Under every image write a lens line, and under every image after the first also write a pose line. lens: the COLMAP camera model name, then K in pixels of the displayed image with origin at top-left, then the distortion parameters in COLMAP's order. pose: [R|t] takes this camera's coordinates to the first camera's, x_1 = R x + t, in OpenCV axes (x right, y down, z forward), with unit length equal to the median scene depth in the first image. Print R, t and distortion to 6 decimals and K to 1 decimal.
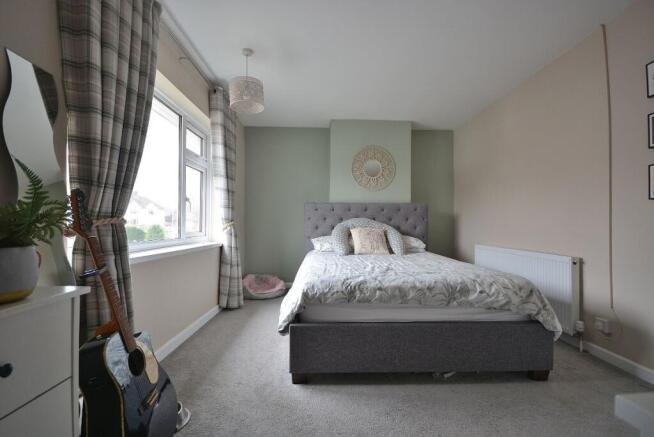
lens RADIAL K [[287.5, 0, 327.0], [0, 287.5, 218.5], [0, 0, 1]] dist [0.000301, 0.000297]
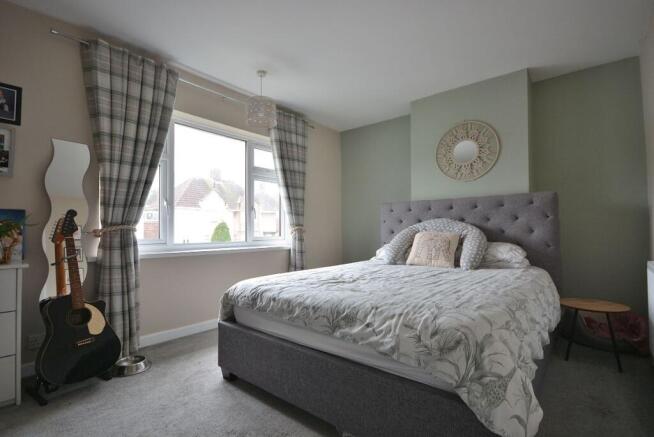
lens RADIAL K [[306.6, 0, 327.0], [0, 306.6, 218.5], [0, 0, 1]] dist [0.000490, 0.000040]
pose [[0.747787, -0.036666, -0.662925, 0.943739], [0.026605, 0.999327, -0.025261, 0.022424], [0.663405, 0.001253, 0.748259, 0.396769]]
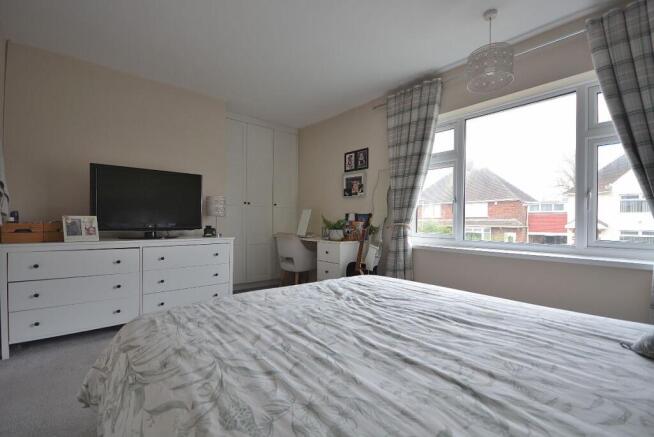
lens RADIAL K [[287.5, 0, 327.0], [0, 287.5, 218.5], [0, 0, 1]] dist [0.000301, 0.000297]
pose [[-0.775864, -0.007485, -0.630856, 0.819910], [0.009981, 0.999659, -0.024135, 0.008352], [0.630821, -0.025021, -0.775524, 1.809238]]
